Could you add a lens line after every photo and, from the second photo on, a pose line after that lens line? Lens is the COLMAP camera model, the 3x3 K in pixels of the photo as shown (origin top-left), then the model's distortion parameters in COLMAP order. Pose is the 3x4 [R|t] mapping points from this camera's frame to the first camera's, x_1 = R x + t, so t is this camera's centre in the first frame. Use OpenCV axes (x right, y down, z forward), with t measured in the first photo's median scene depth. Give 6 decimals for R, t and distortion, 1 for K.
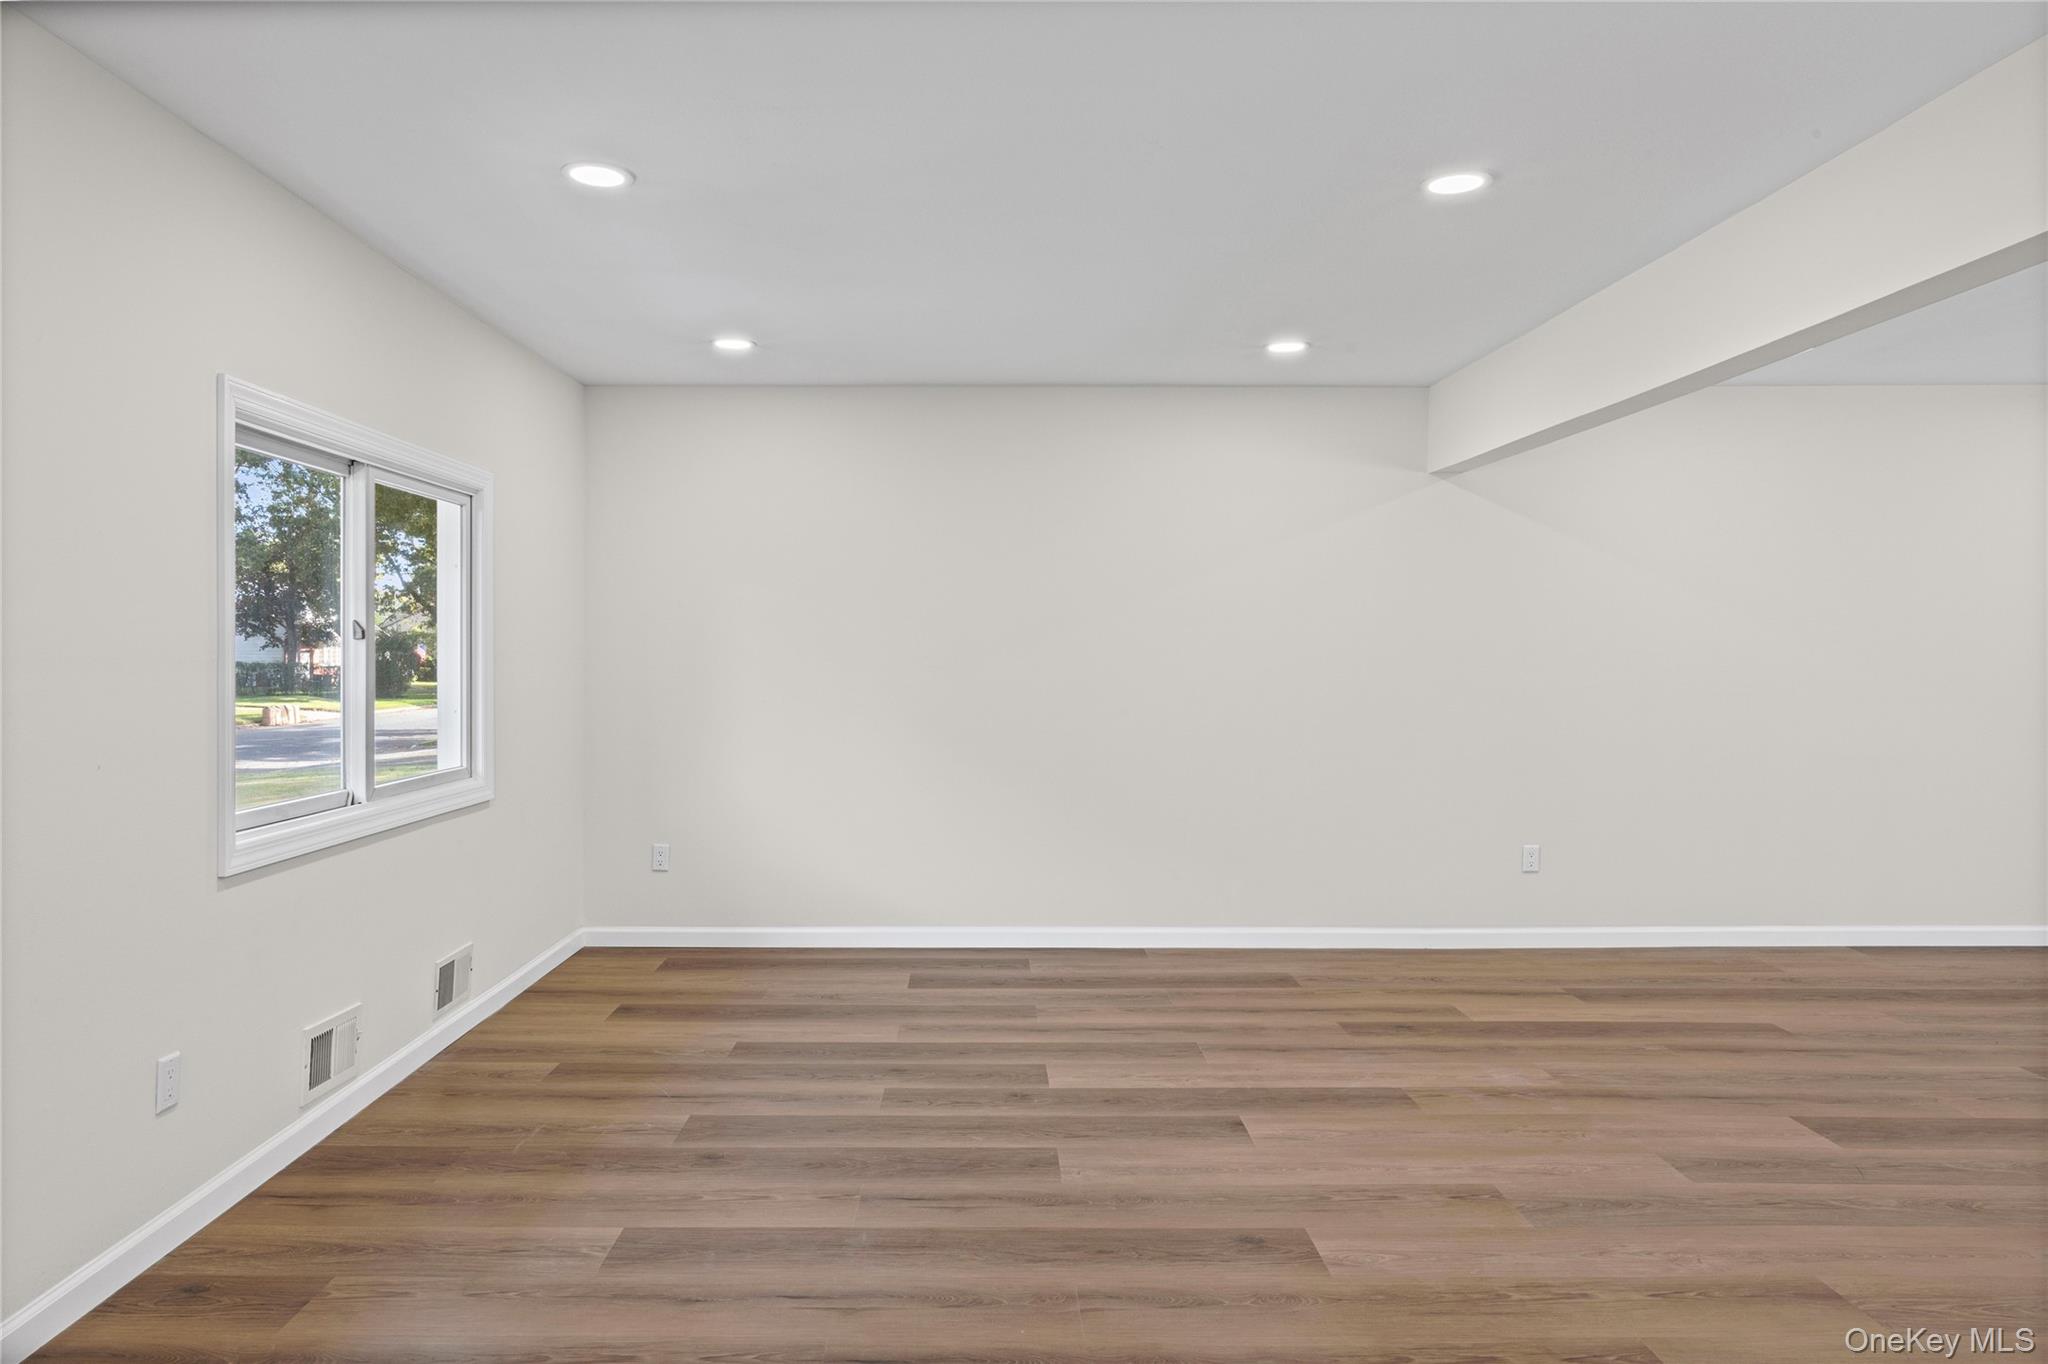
lens RADIAL K [[1275.3, 0, 988.5], [0, 1275.3, 671.1], [0, 0, 1]] dist [0.002026, 0.000261]
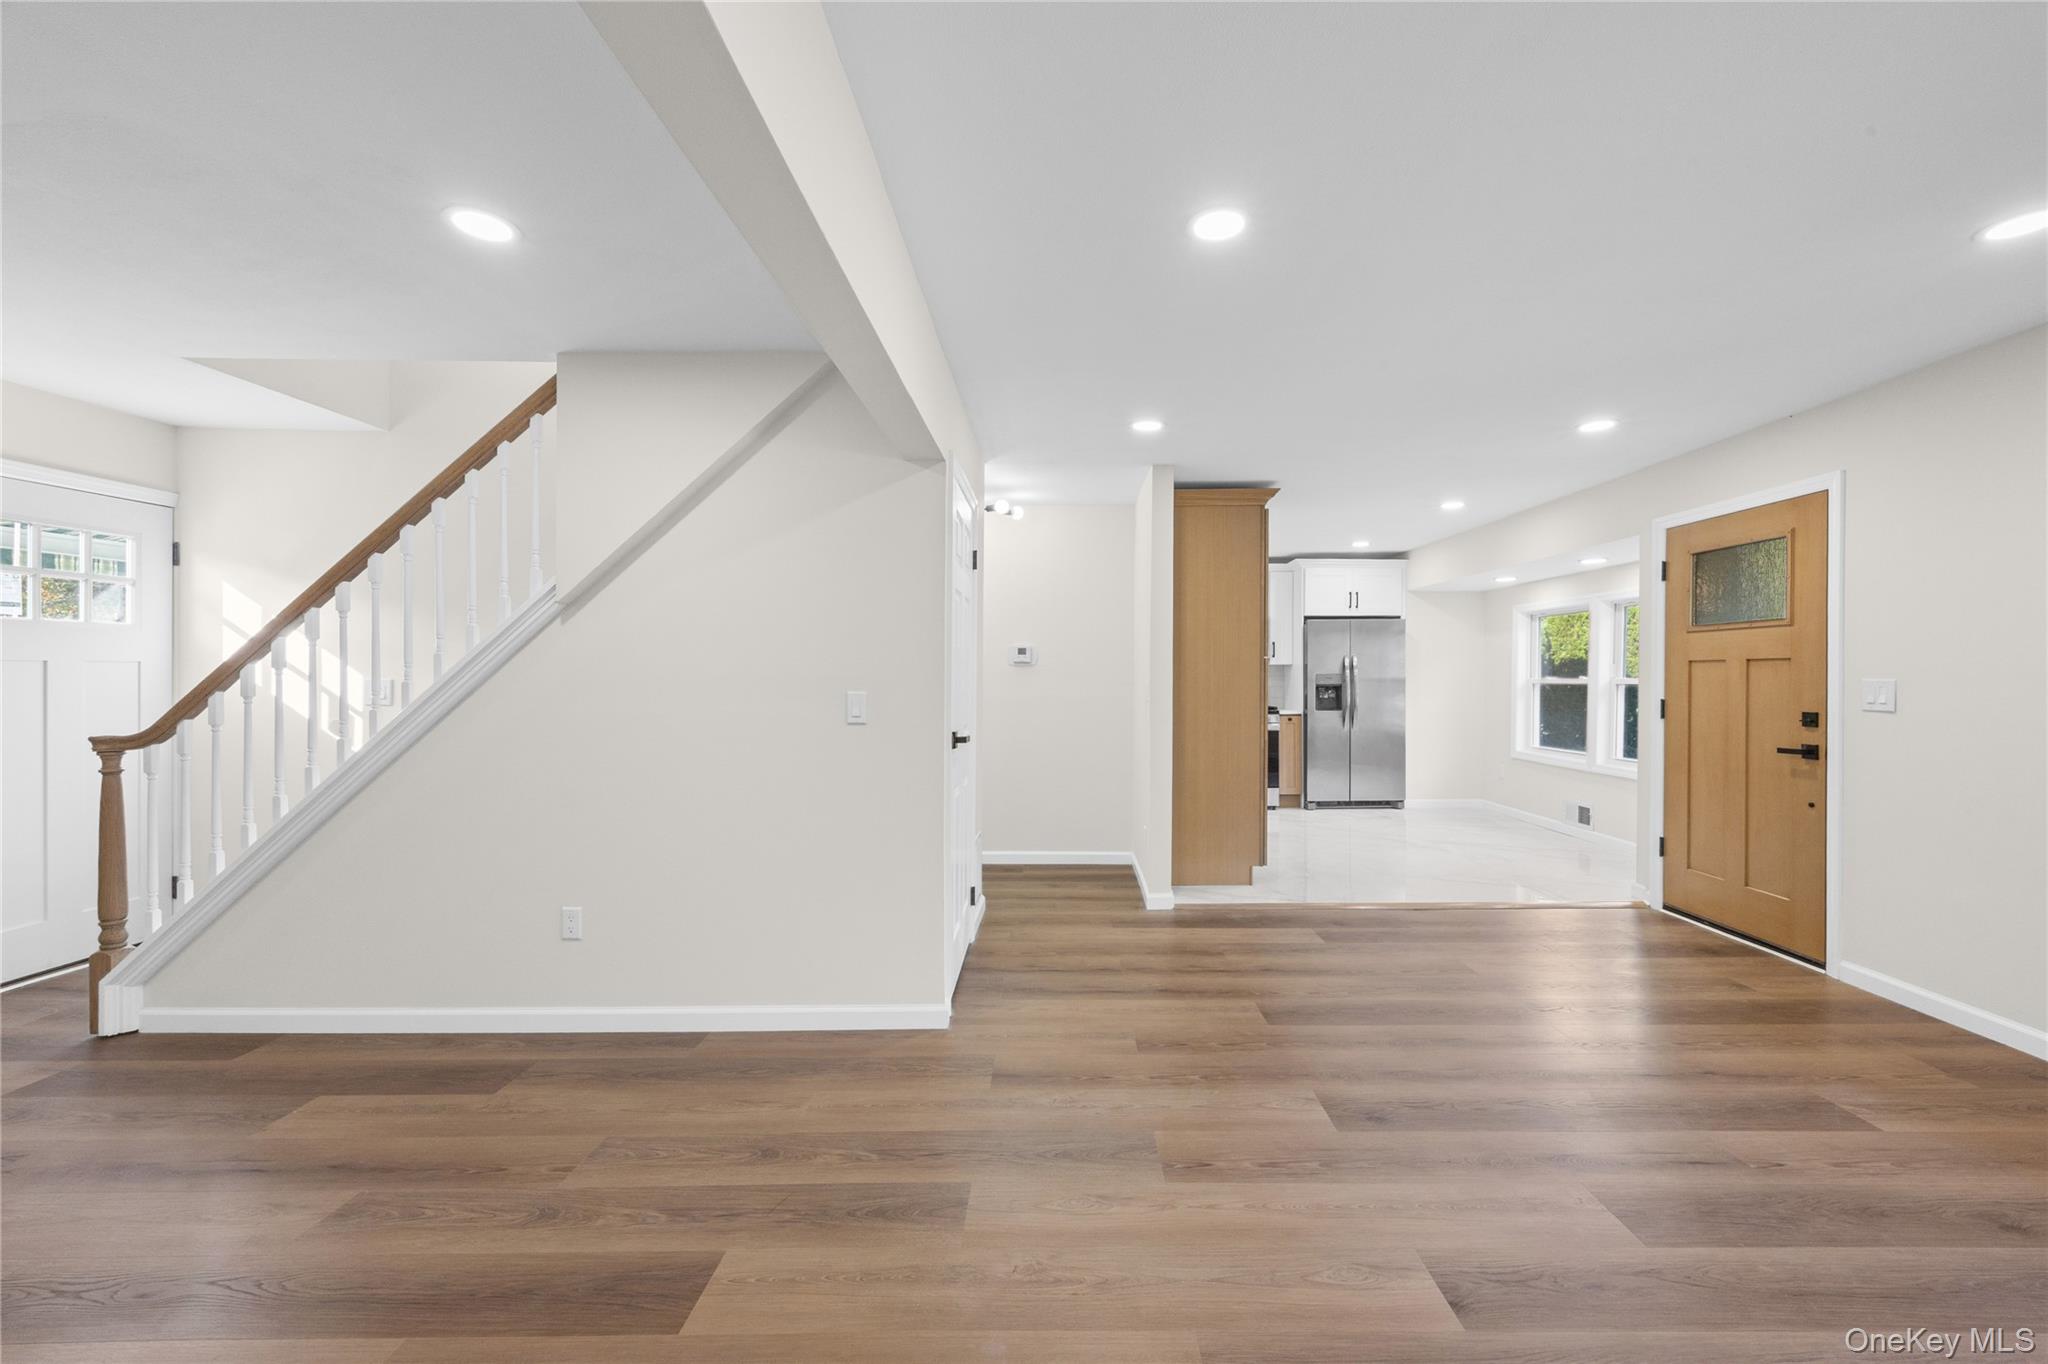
lens RADIAL K [[798.7, 0, 1058.8], [0, 798.7, 677.0], [0, 0, 1]] dist [0.000004, 0.000321]
pose [[-0.999991, 0.001601, 0.003878, 0.390755], [0.001644, 0.999937, 0.011140, -0.013061], [-0.003860, 0.011147, -0.999930, 1.343478]]
